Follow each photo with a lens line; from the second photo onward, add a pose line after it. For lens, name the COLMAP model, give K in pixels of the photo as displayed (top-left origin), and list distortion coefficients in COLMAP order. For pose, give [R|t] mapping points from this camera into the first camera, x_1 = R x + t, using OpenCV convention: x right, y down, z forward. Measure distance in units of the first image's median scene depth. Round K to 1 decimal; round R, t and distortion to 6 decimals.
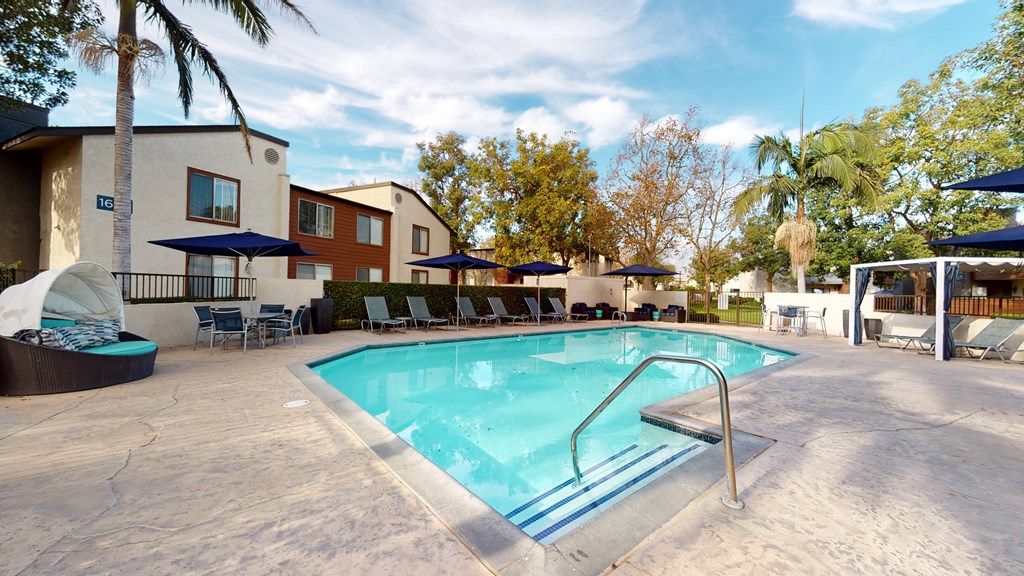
lens RADIAL K [[357.0, 0, 510.3], [0, 357.0, 294.6], [0, 0, 1]] dist [0.000165, 0.000014]
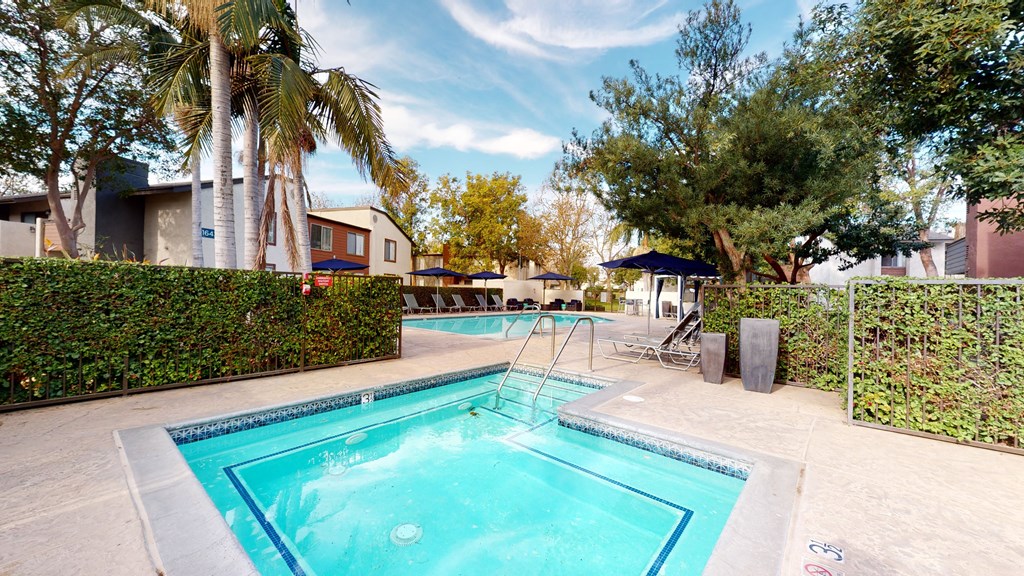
lens RADIAL K [[357.0, 0, 510.3], [0, 357.0, 294.6], [0, 0, 1]] dist [0.000165, 0.000014]
pose [[0.984397, -0.003722, 0.175922, -0.064343], [0.003440, 0.999992, 0.001905, 0.004029], [-0.175927, -0.001270, 0.984402, -0.396745]]
